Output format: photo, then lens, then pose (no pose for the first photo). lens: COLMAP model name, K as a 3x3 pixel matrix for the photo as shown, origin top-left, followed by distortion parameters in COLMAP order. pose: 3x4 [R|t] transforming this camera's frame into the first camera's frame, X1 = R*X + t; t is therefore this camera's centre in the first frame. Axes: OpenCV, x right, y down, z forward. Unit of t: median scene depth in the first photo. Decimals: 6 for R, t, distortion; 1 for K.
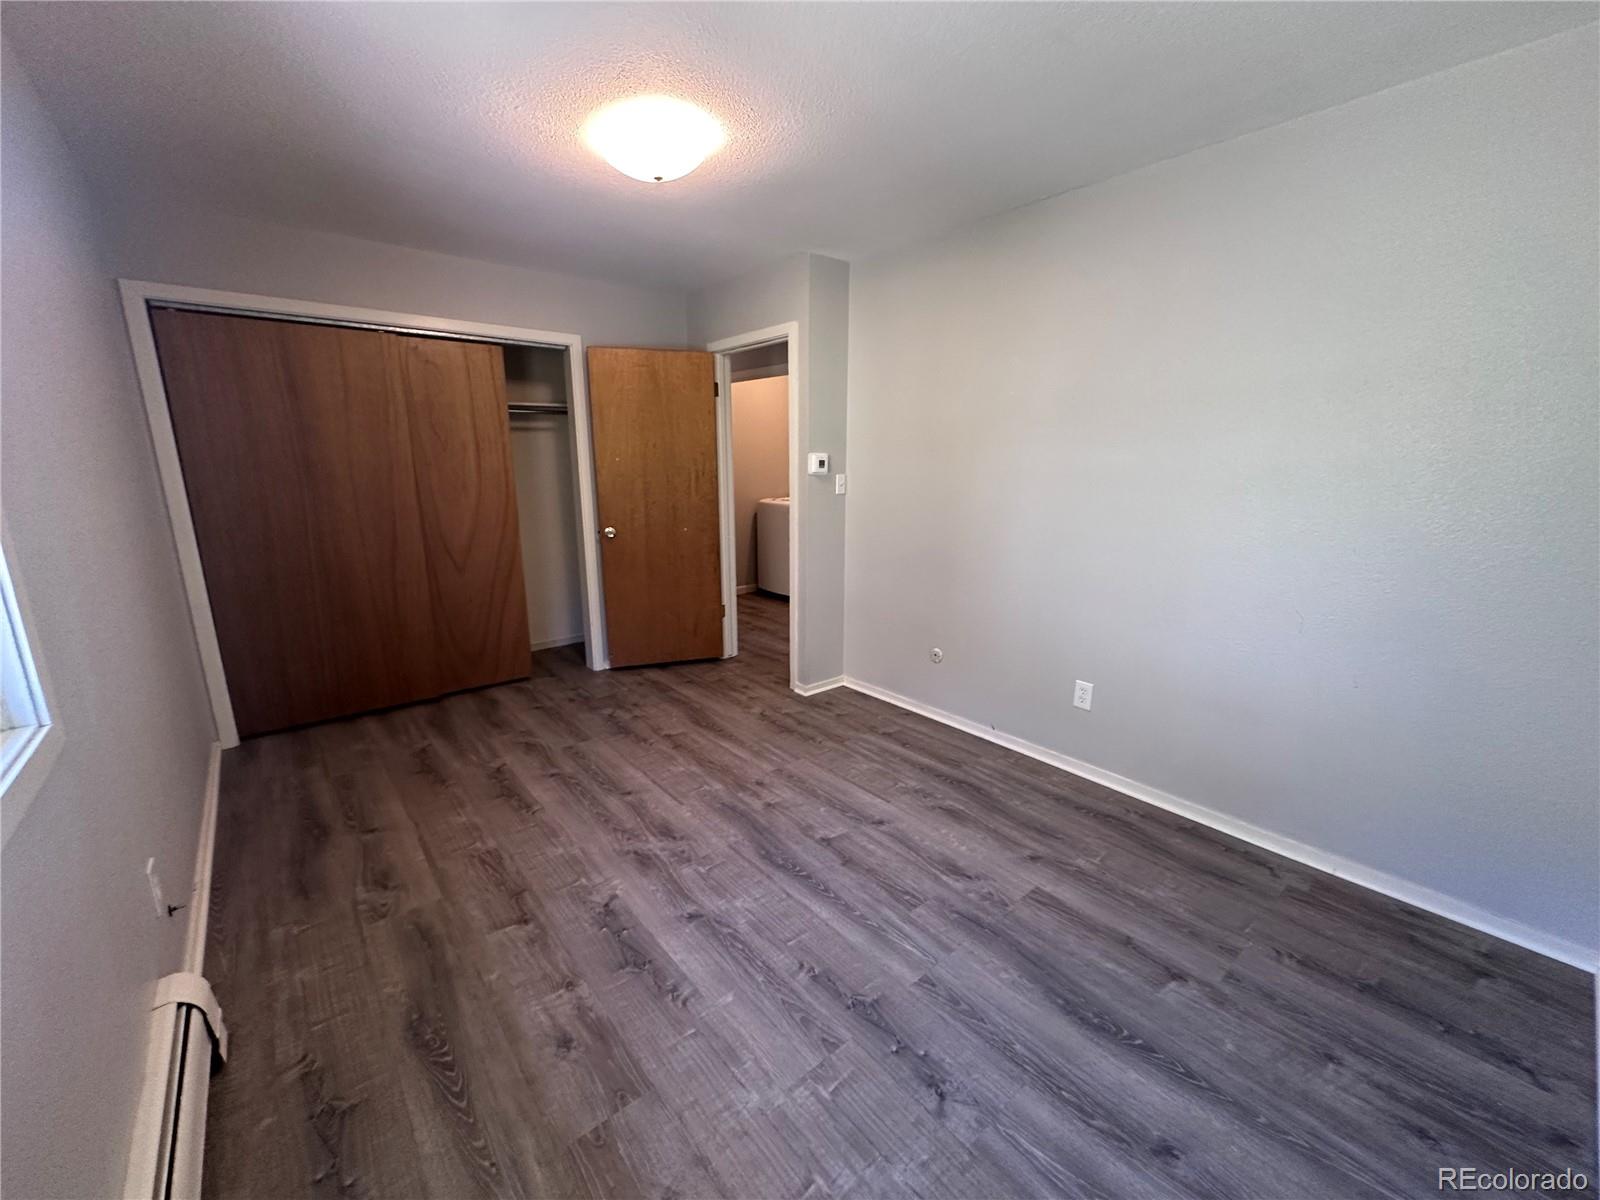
lens RADIAL K [[641.9, 0, 800.0], [0, 641.9, 600.0], [0, 0, 1]] dist [-0.000665, 0.000205]
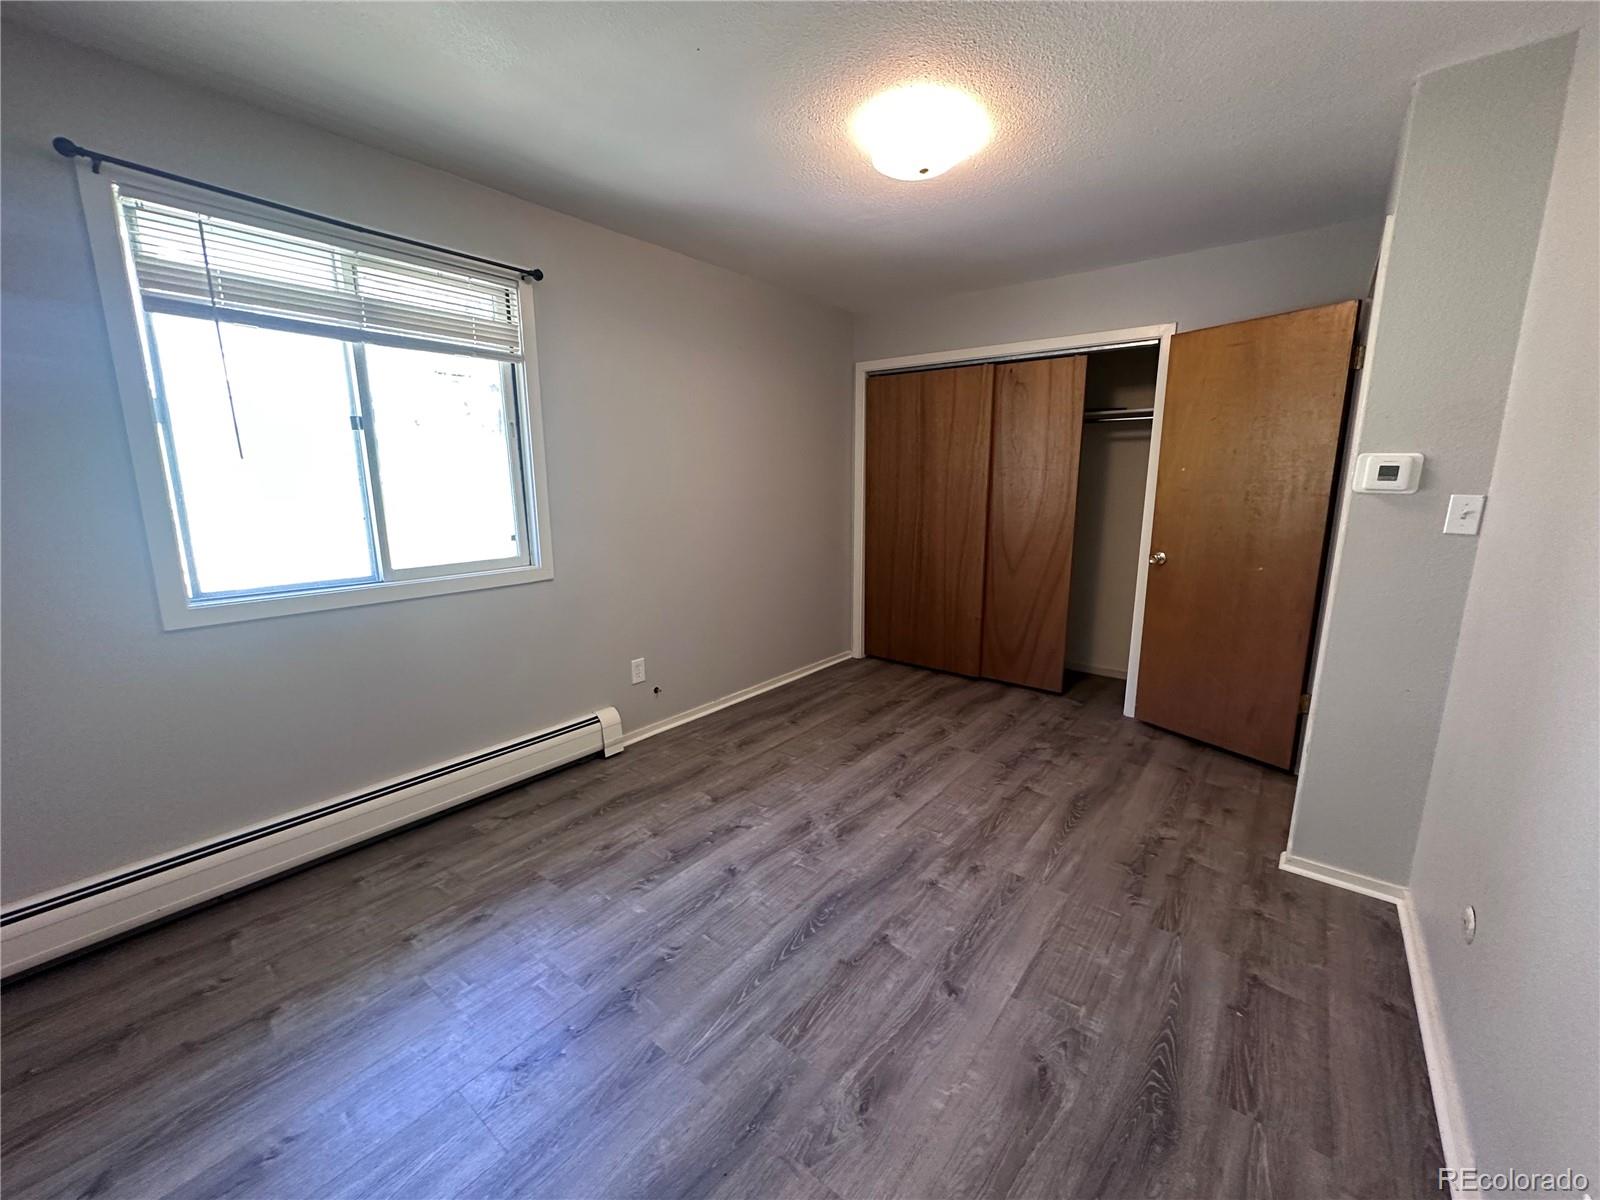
lens RADIAL K [[641.9, 0, 800.0], [0, 641.9, 600.0], [0, 0, 1]] dist [-0.000665, 0.000205]
pose [[0.201278, 0.187156, -0.961488, 0.681746], [-0.214365, 0.966200, 0.143198, -0.119756], [0.955790, 0.177287, 0.234594, 0.621451]]
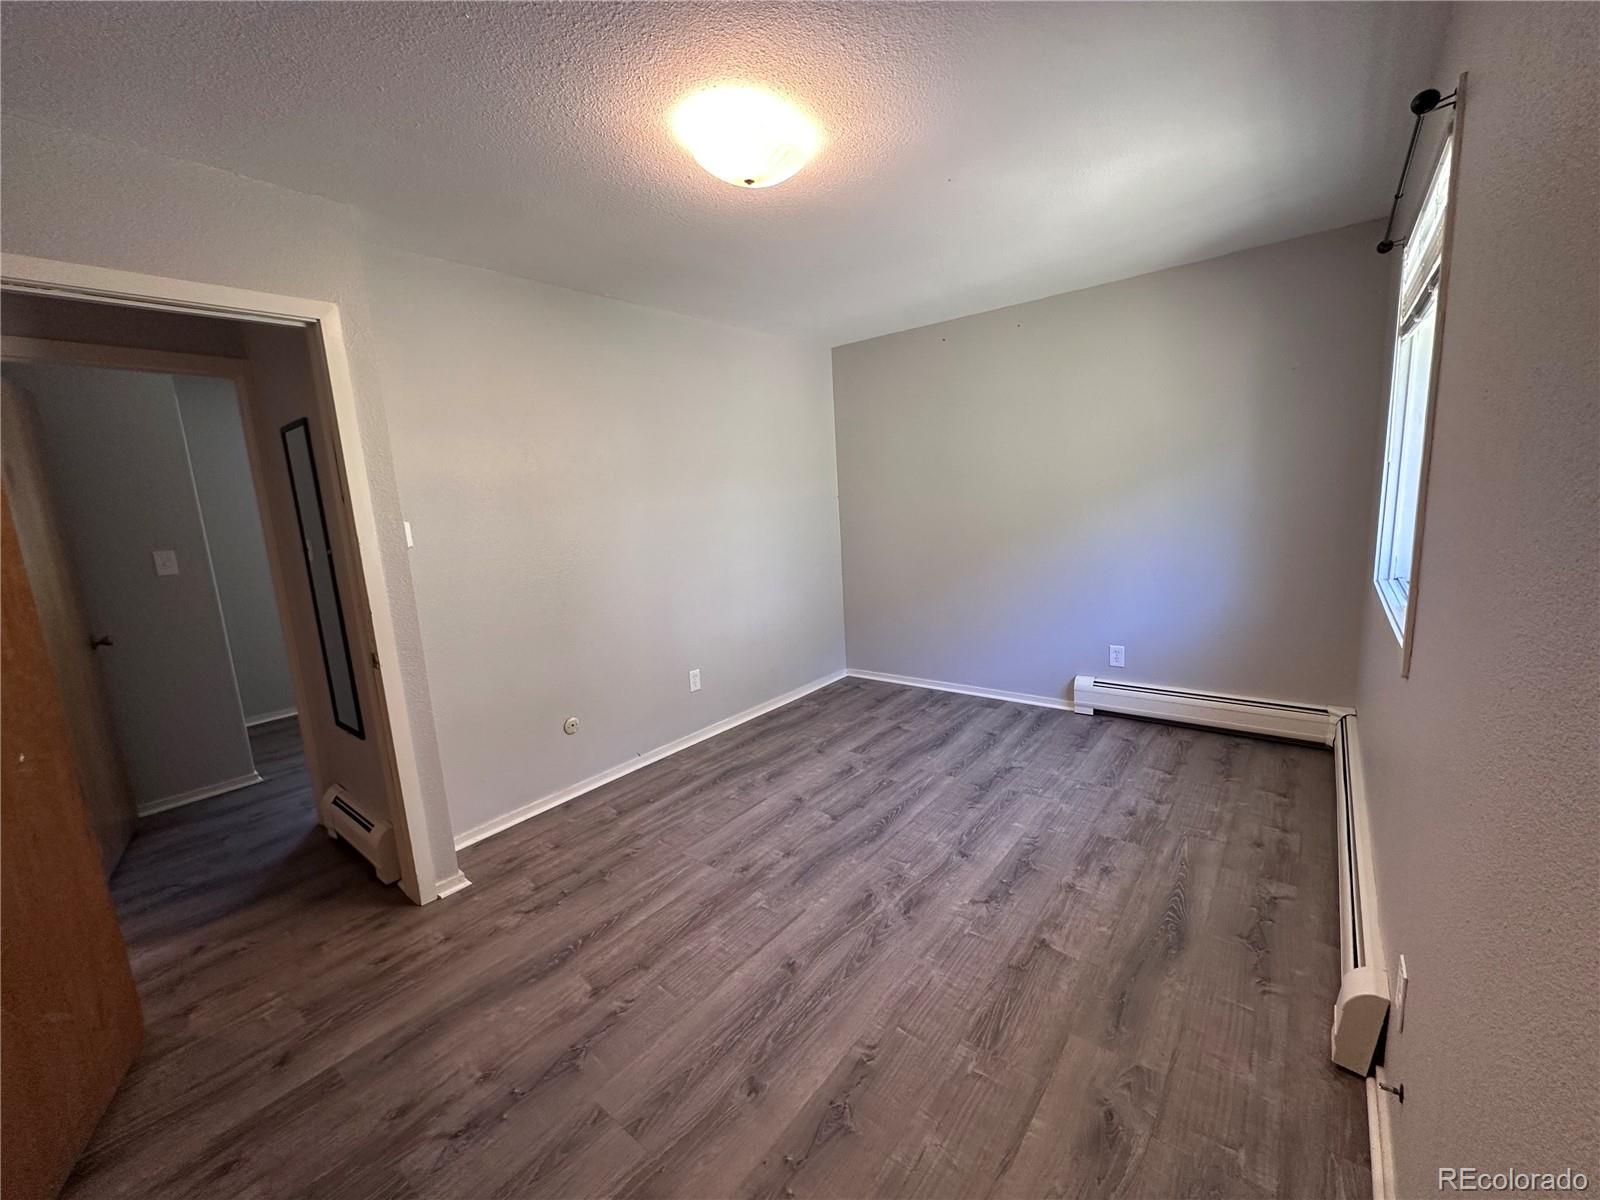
lens RADIAL K [[641.9, 0, 800.0], [0, 641.9, 600.0], [0, 0, 1]] dist [-0.000665, 0.000205]
pose [[-0.194553, -0.149207, 0.969477, -1.002014], [0.273947, 0.940770, 0.199764, -0.248514], [-0.941861, 0.304450, -0.142155, 1.072631]]
